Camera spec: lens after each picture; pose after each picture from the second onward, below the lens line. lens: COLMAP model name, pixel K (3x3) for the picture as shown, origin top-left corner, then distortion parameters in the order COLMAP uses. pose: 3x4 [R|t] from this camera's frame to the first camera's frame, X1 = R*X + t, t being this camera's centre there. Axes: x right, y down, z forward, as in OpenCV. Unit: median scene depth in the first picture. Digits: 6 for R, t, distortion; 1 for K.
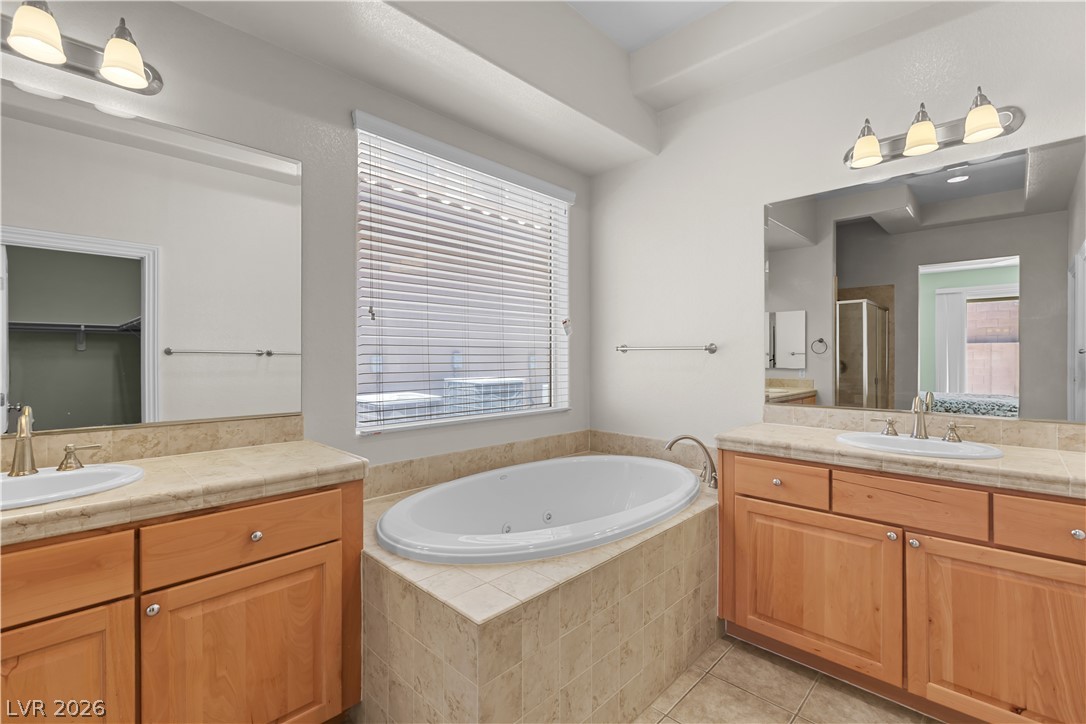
lens RADIAL K [[479.0, 0, 541.5], [0, 479.0, 354.6], [0, 0, 1]] dist [0.000412, -0.000233]
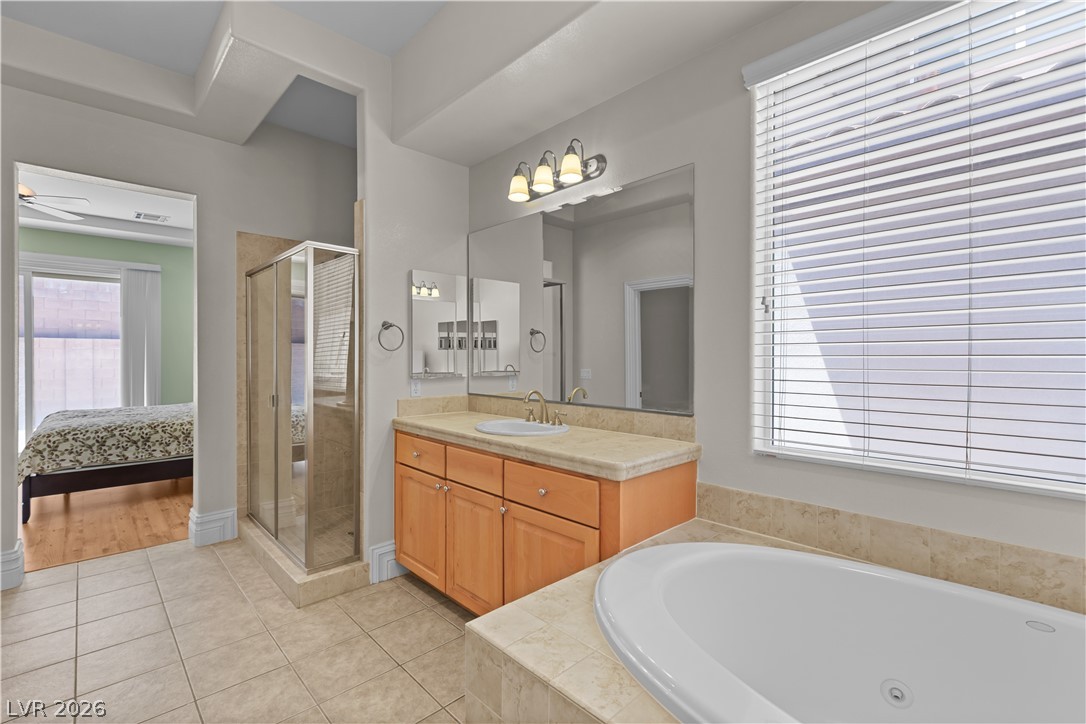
lens RADIAL K [[492.6, 0, 539.1], [0, 492.6, 360.1], [0, 0, 1]] dist [-0.001631, -0.000272]
pose [[-0.048544, 0.003877, -0.998814, 0.584596], [0.002867, 0.999989, 0.003742, 0.002361], [0.998817, -0.002682, -0.048555, 0.788666]]
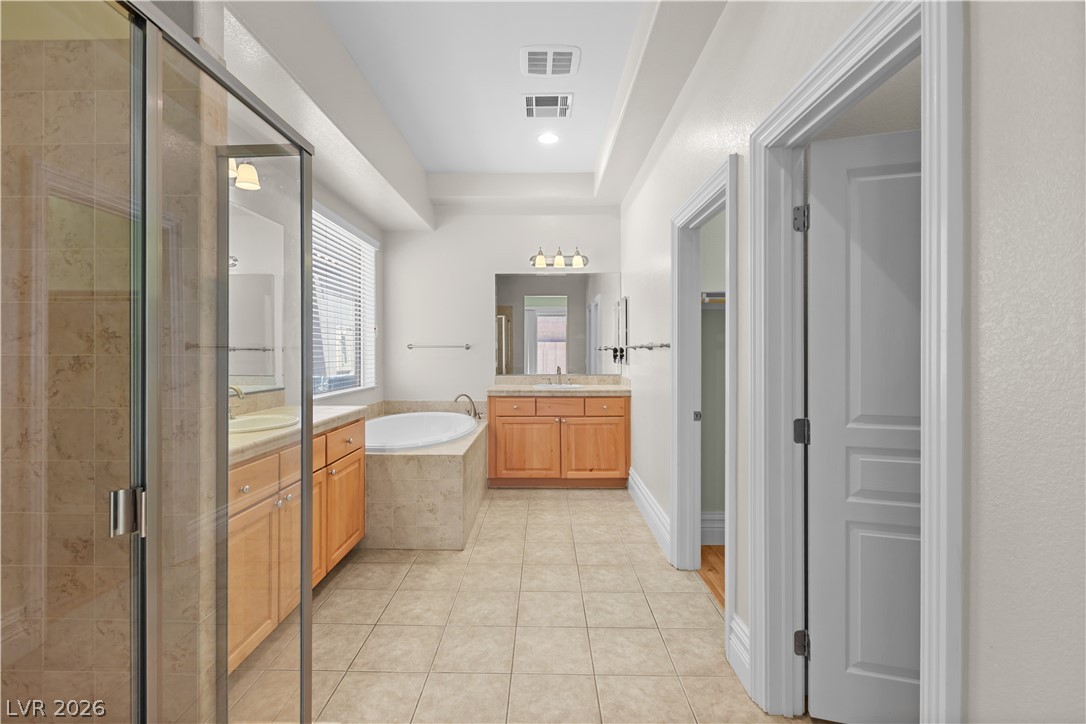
lens RADIAL K [[479.0, 0, 541.5], [0, 479.0, 354.6], [0, 0, 1]] dist [0.000412, -0.000233]
pose [[0.719975, -0.008034, 0.693954, -1.048063], [0.000178, 0.999935, 0.011391, -0.005885], [-0.694000, -0.008078, 0.719930, -0.749699]]
